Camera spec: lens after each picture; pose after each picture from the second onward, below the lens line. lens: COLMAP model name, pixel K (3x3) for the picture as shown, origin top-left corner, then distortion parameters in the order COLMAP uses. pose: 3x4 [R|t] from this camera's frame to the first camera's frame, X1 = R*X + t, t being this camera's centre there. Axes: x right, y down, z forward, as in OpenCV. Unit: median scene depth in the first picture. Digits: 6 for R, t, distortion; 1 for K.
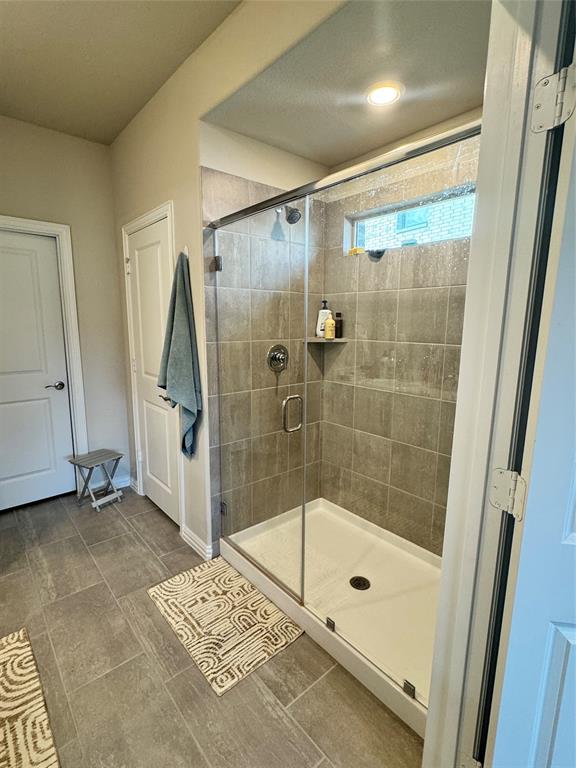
lens RADIAL K [[392.0, 0, 288.0], [0, 392.0, 385.5], [0, 0, 1]] dist [0.000335, 0.001542]
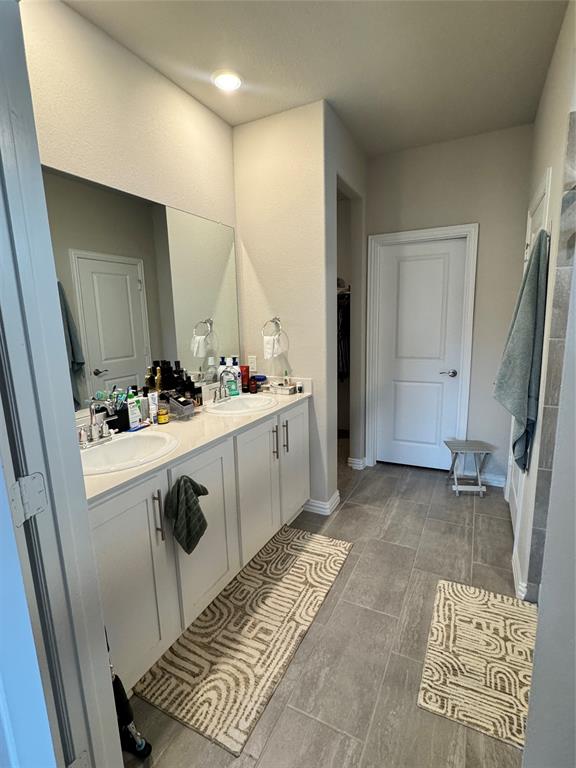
lens RADIAL K [[392.0, 0, 286.5], [0, 392.0, 386.6], [0, 0, 1]] dist [0.000335, 0.001542]
pose [[0.343515, 0.149722, -0.927136, 0.389258], [-0.124792, 0.985733, 0.112948, -0.039720], [0.930819, 0.076900, 0.357299, 0.233442]]
